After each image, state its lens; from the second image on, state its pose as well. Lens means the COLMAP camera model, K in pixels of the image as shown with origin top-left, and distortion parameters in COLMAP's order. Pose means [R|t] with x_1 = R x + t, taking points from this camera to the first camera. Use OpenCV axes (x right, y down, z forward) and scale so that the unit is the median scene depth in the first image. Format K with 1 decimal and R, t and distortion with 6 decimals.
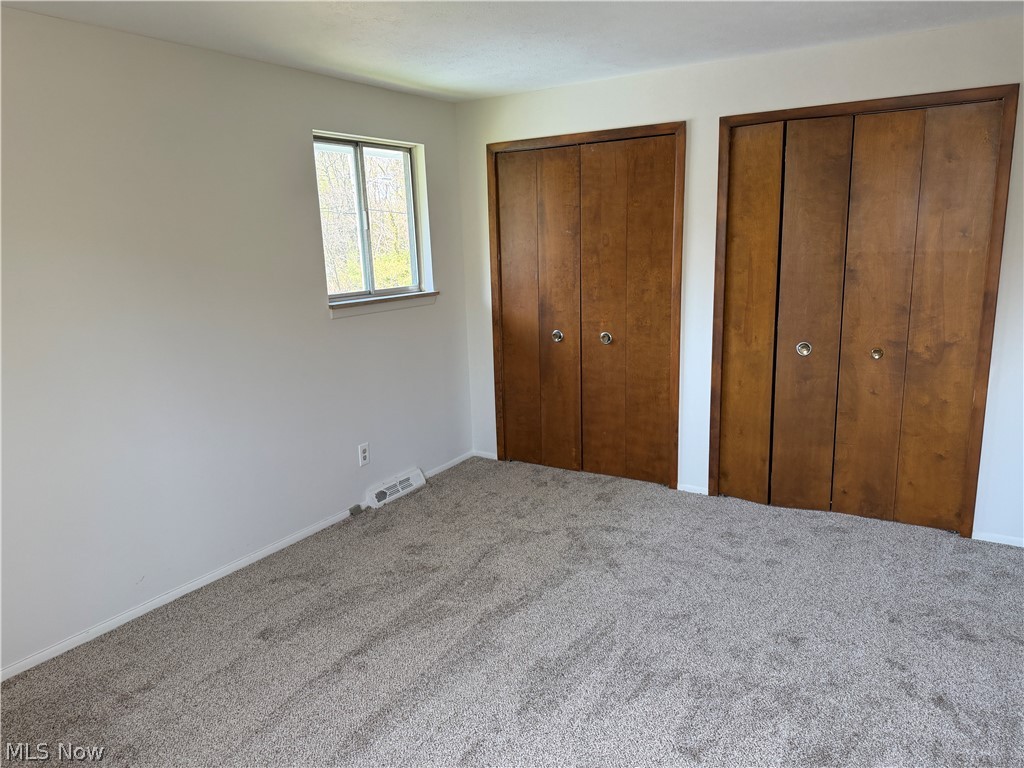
lens RADIAL K [[729.3, 0, 513.4], [0, 729.3, 385.0], [0, 0, 1]] dist [-0.011292, -0.017530]
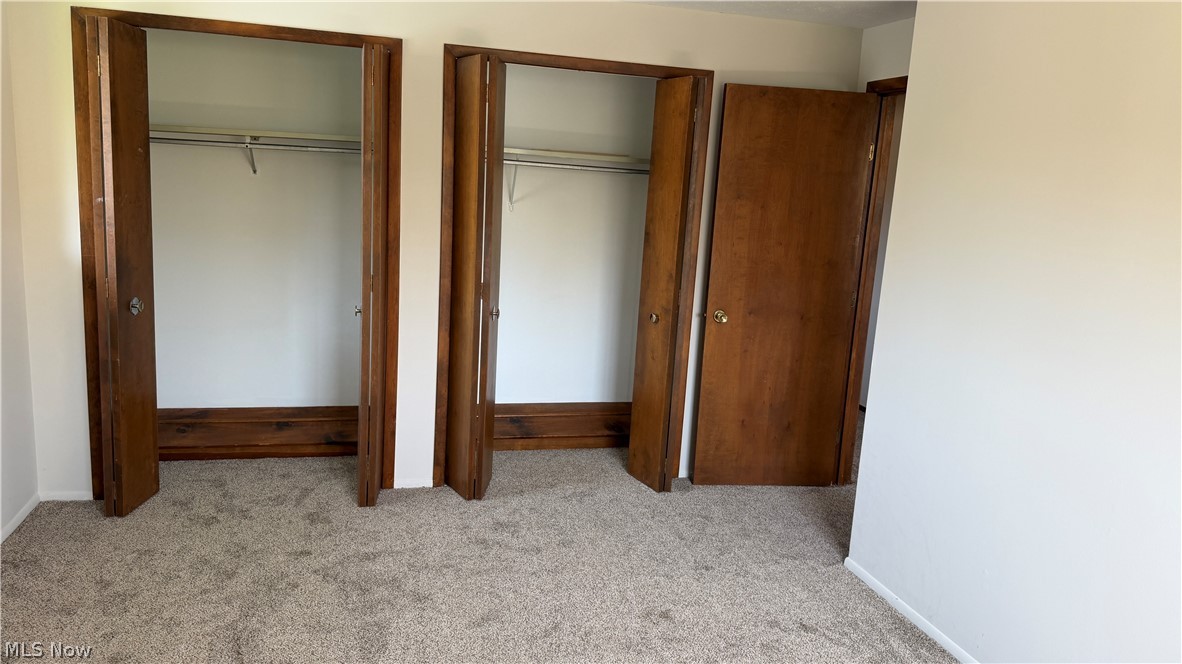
lens RADIAL K [[840.2, 0, 591.8], [0, 840.2, 326.7], [0, 0, 1]] dist [-0.000570, -0.015271]
pose [[0.684820, -0.067040, 0.725622, -0.332911], [0.077179, 0.996831, 0.019257, -0.042546], [-0.724614, 0.042815, 0.687824, 0.208812]]
